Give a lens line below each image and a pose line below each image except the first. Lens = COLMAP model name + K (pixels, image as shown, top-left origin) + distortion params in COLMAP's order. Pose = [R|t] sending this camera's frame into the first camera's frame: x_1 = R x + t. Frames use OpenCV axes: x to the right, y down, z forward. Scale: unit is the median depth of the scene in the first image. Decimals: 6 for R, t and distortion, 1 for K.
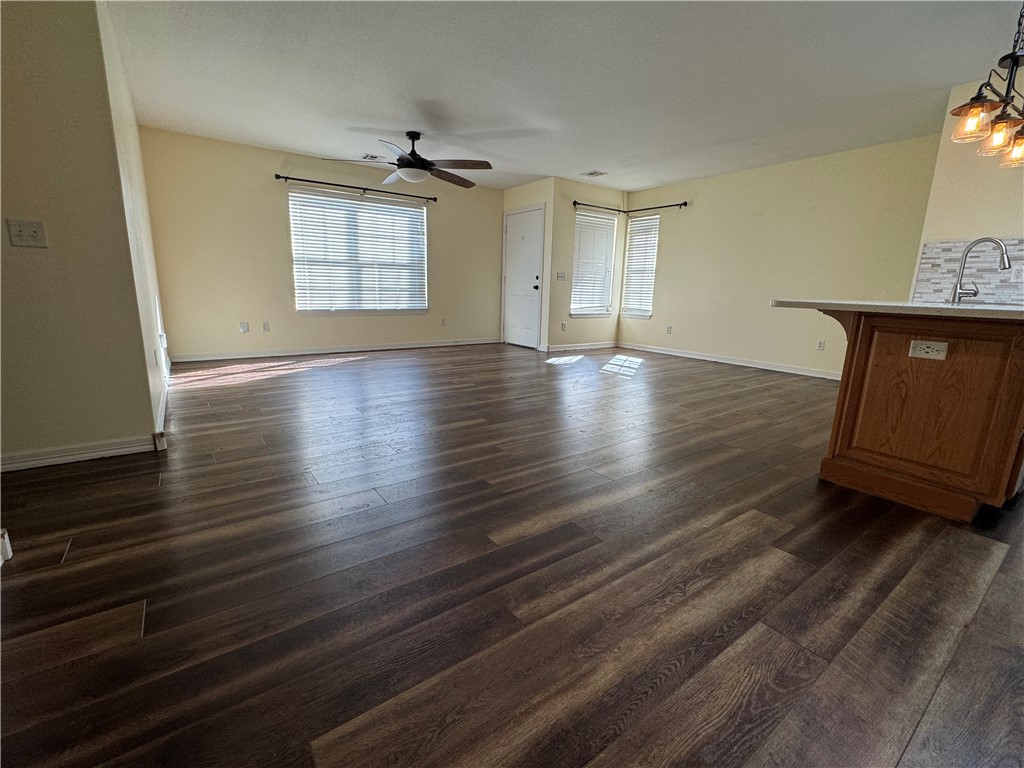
lens RADIAL K [[450.1, 0, 512.5], [0, 450.1, 382.5], [0, 0, 1]] dist [-0.002145, -0.000198]
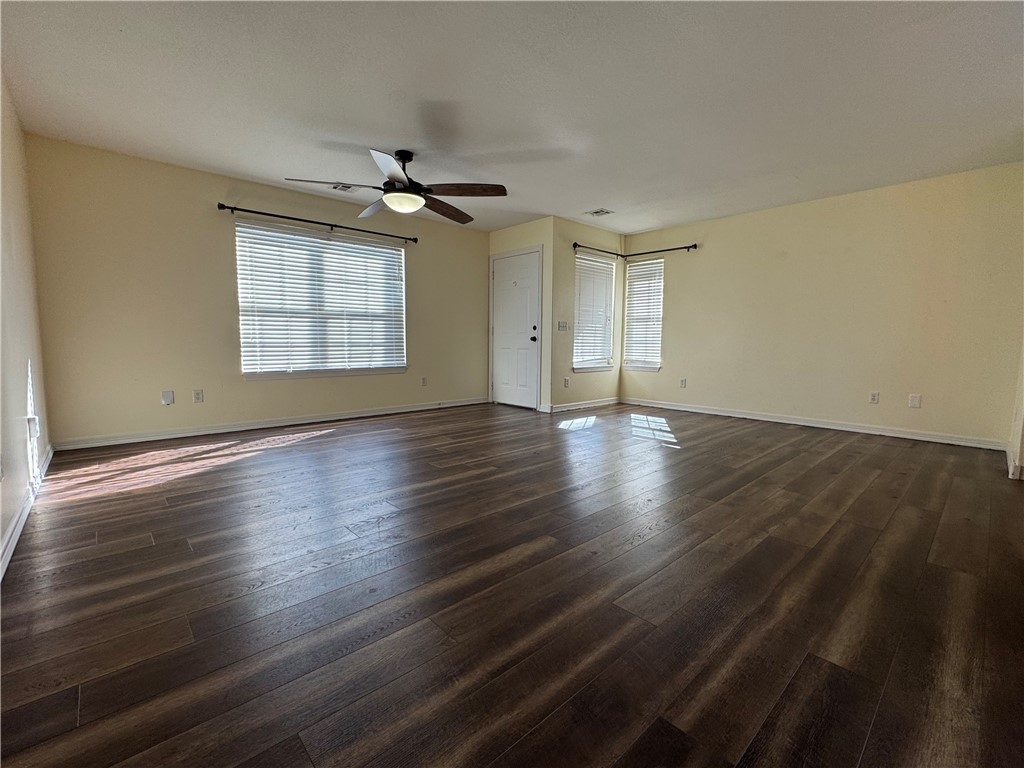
lens RADIAL K [[450.1, 0, 512.5], [0, 450.1, 382.5], [0, 0, 1]] dist [-0.002145, -0.000198]
pose [[0.993059, -0.028444, 0.114129, -0.105714], [0.041031, 0.993140, -0.109498, -0.040726], [-0.110231, 0.113421, 0.987413, 0.185173]]
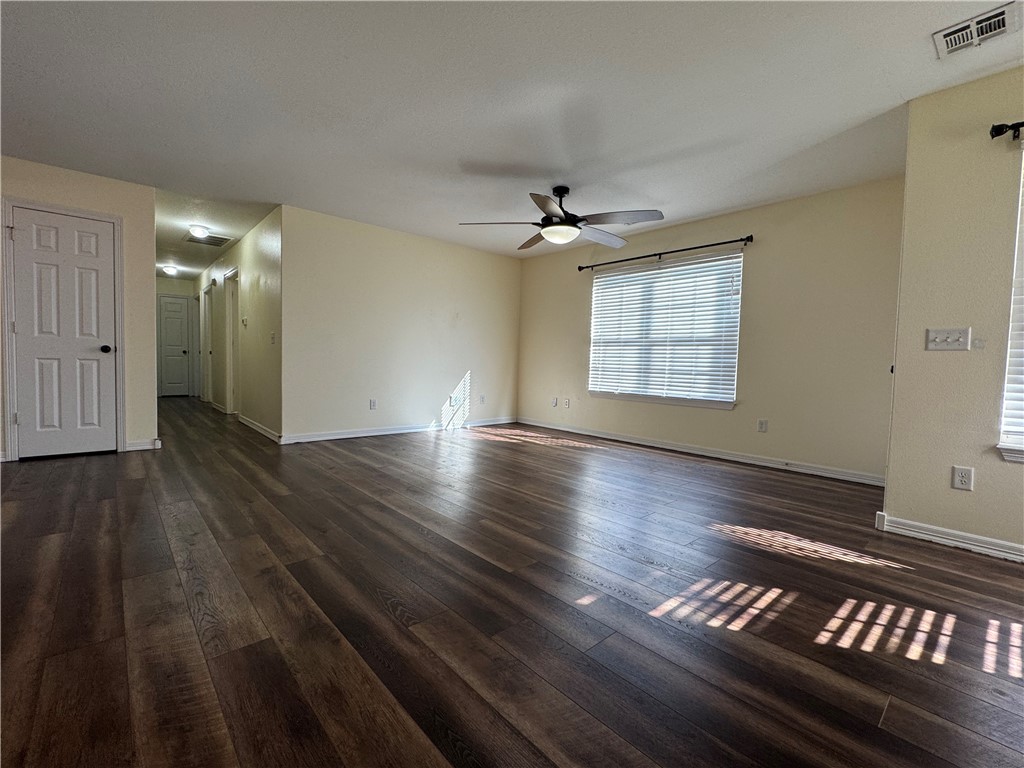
lens RADIAL K [[450.5, 0, 511.9], [0, 450.5, 382.4], [0, 0, 1]] dist [-0.002347, 0.000220]
pose [[0.099338, 0.024932, -0.994741, 0.505270], [-0.228516, 0.973539, 0.001581, -0.140589], [0.968459, 0.227158, 0.102407, 0.725359]]
